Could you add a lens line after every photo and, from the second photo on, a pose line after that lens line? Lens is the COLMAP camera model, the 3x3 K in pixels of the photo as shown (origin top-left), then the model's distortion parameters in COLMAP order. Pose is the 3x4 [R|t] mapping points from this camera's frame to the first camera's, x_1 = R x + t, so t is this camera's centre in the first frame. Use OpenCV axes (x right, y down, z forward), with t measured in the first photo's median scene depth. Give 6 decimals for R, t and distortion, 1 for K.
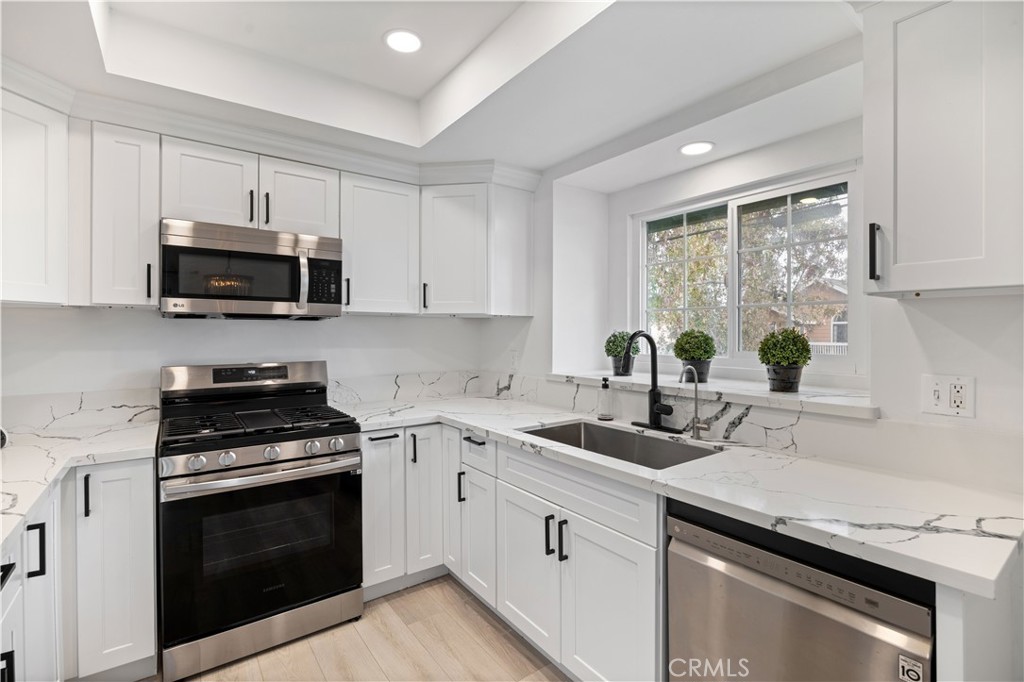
lens RADIAL K [[471.4, 0, 509.3], [0, 471.4, 330.8], [0, 0, 1]] dist [-0.018754, 0.007420]
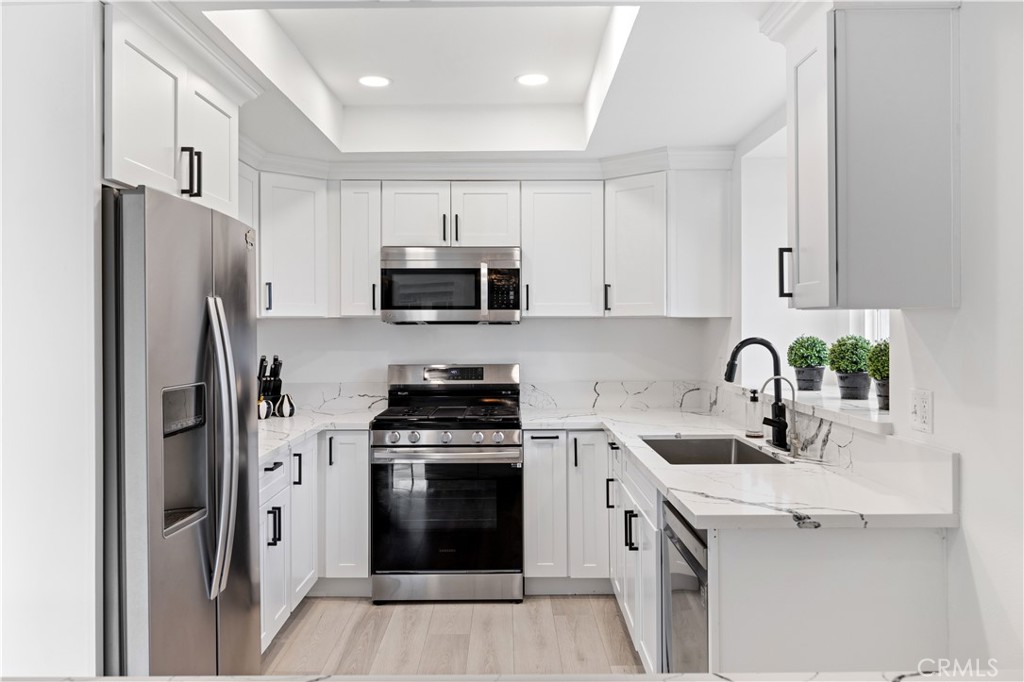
lens RADIAL K [[805.0, 0, 510.1], [0, 805.0, 315.2], [0, 0, 1]] dist [0.010024, 0.002017]
pose [[0.807841, -0.011502, -0.589288, 0.732503], [0.005278, 0.999911, -0.012281, -0.023835], [0.589376, 0.006811, 0.807830, -0.497421]]
